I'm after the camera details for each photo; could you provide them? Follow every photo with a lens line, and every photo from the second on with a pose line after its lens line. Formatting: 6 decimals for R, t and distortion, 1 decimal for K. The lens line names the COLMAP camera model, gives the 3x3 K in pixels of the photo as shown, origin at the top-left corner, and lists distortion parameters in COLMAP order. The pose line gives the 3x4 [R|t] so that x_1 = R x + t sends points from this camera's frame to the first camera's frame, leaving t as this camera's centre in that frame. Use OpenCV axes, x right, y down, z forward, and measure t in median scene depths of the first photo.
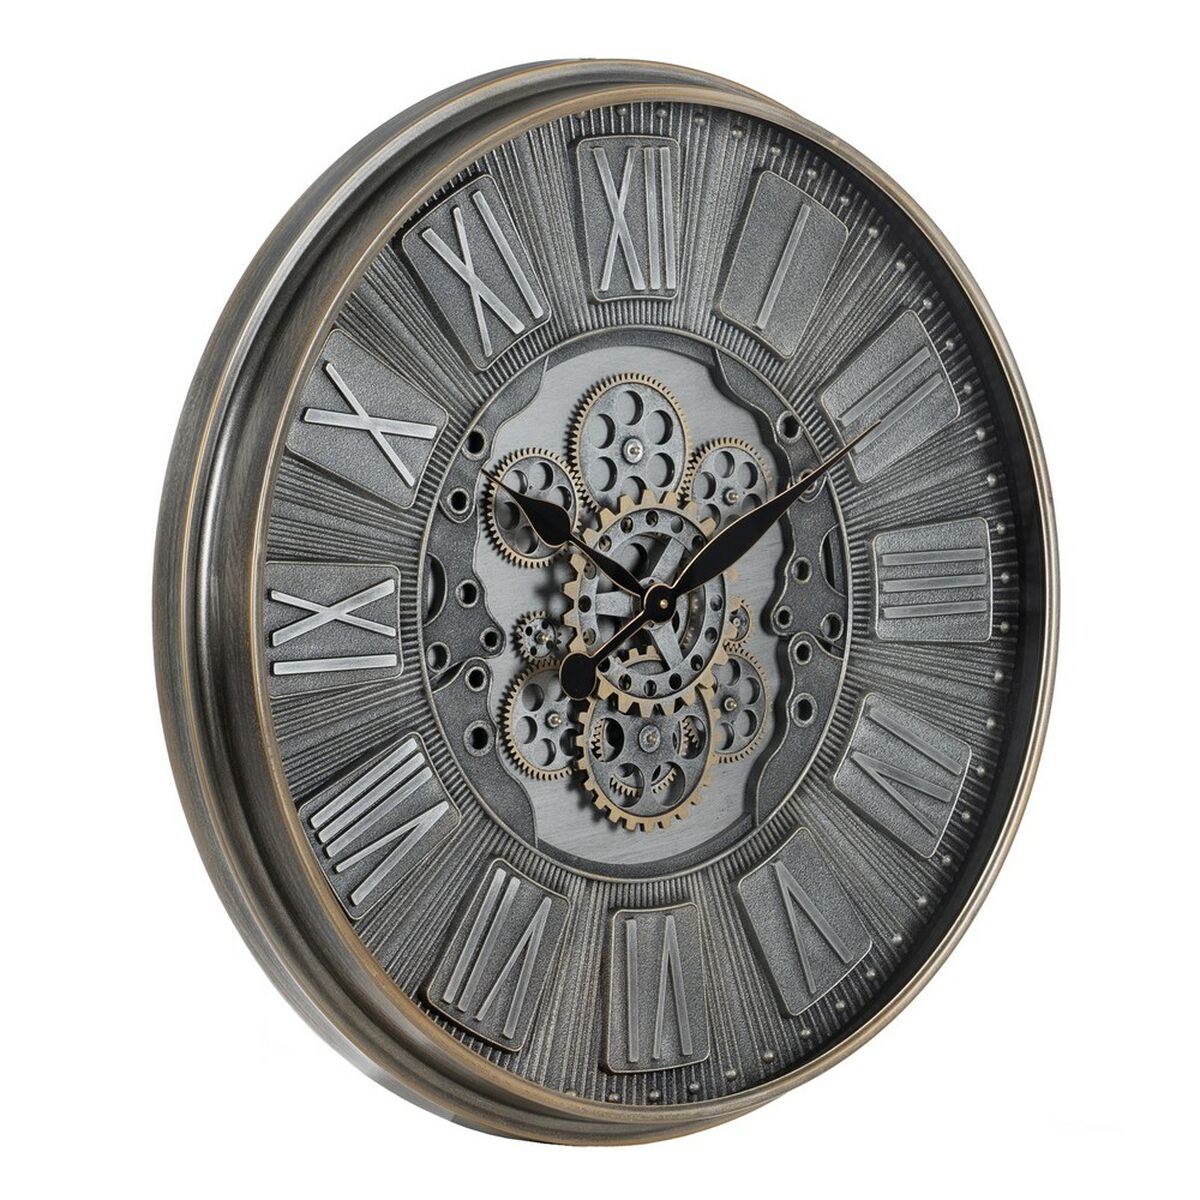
lens RADIAL K [[5817.0, 0, 601.7], [0, 5817.0, 602.3], [0, 0, 1]] dist [0.124639, 0.000000]
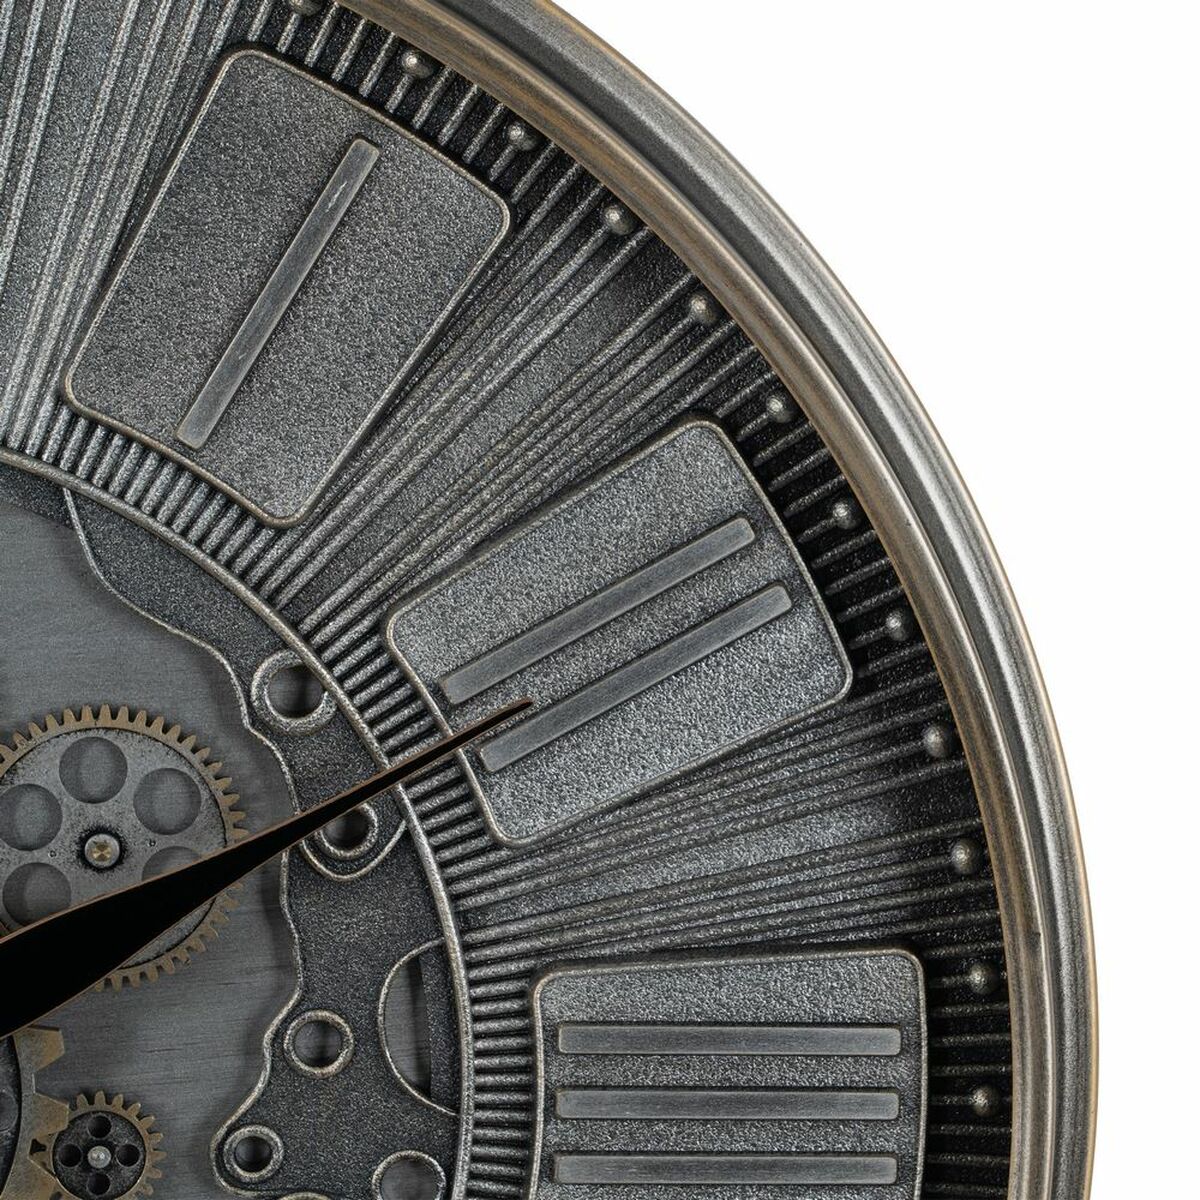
lens RADIAL K [[5817.0, 0, 608.1], [0, 5817.0, 607.4], [0, 0, 1]] dist [0.124639, 0.000000]
pose [[0.841724, 0.124894, -0.525264, 0.269251], [-0.084596, 0.991369, 0.100157, -0.080472], [0.533240, -0.039870, 0.845024, 0.692849]]
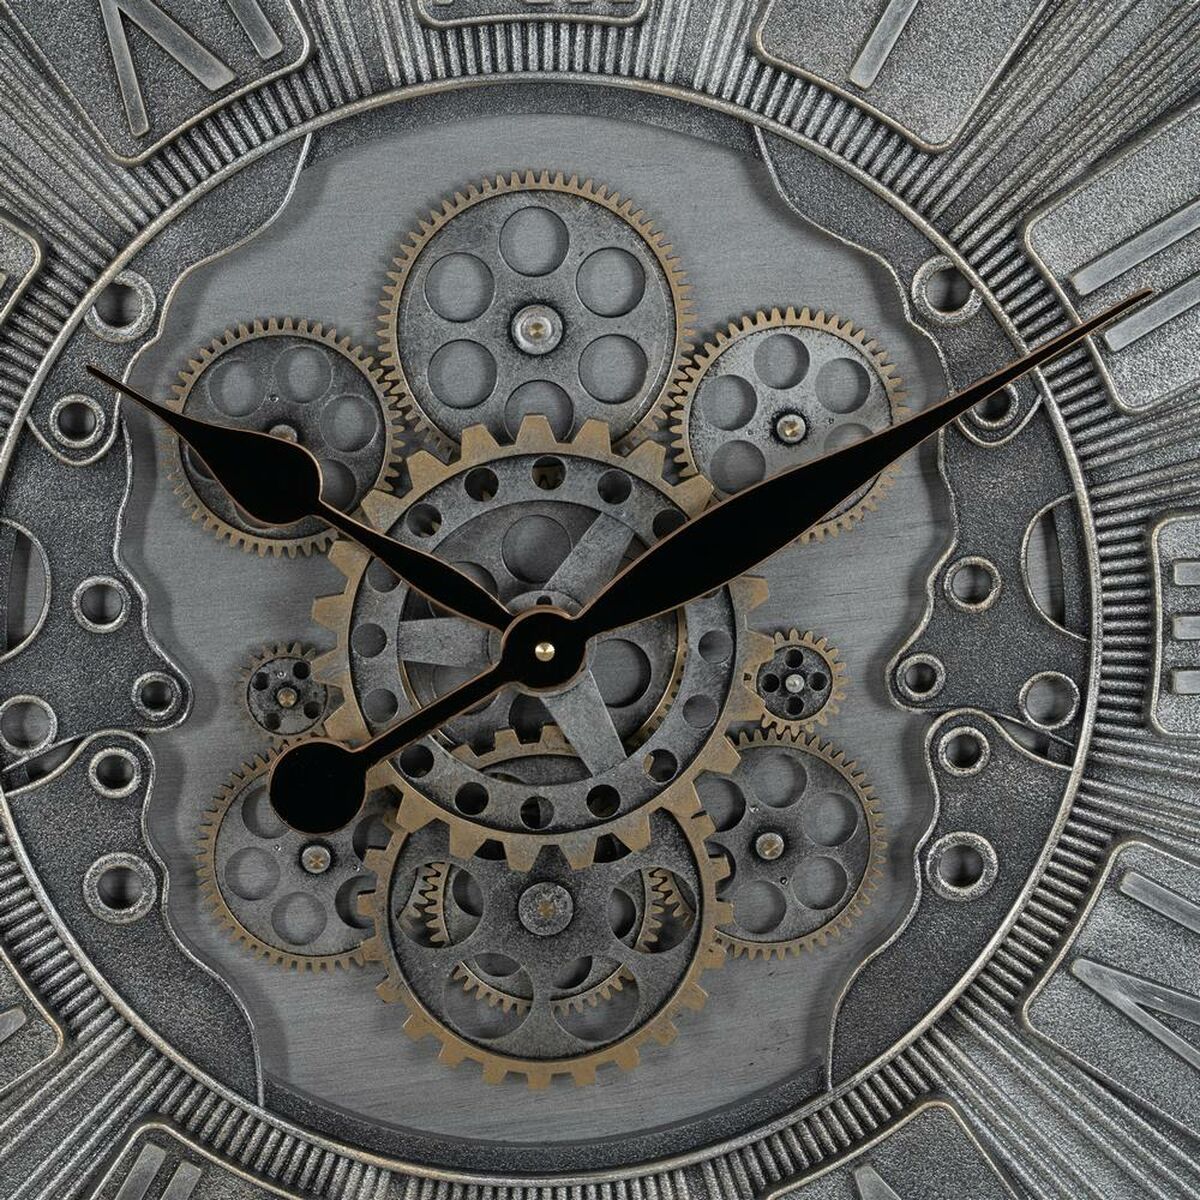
lens RADIAL K [[5817.0, 0, 595.5], [0, 5817.0, 606.1], [0, 0, 1]] dist [0.124639, 0.000000]
pose [[0.837642, 0.126973, -0.531257, 0.275053], [-0.048848, 0.986123, 0.158668, -0.081756], [0.544032, -0.106956, 0.832220, 0.599255]]
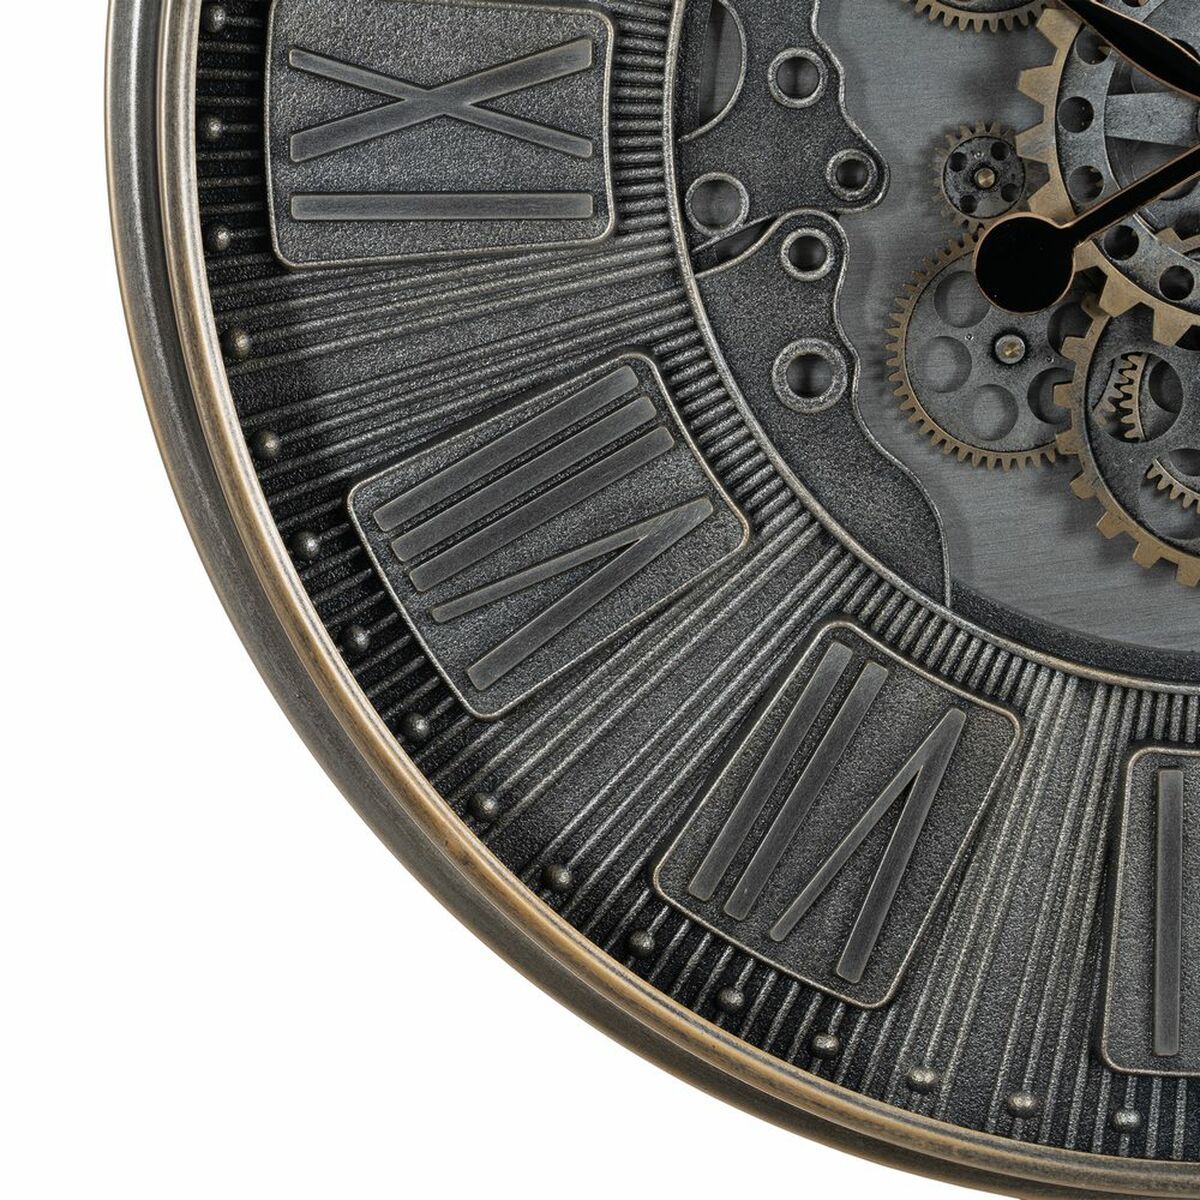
lens RADIAL K [[5817.0, 0, 596.4], [0, 5817.0, 596.2], [0, 0, 1]] dist [0.124639, 0.000000]
pose [[0.826985, 0.129992, -0.546989, 0.230968], [-0.052214, 0.986457, 0.155489, -0.032951], [0.559794, -0.100027, 0.822573, 0.580595]]
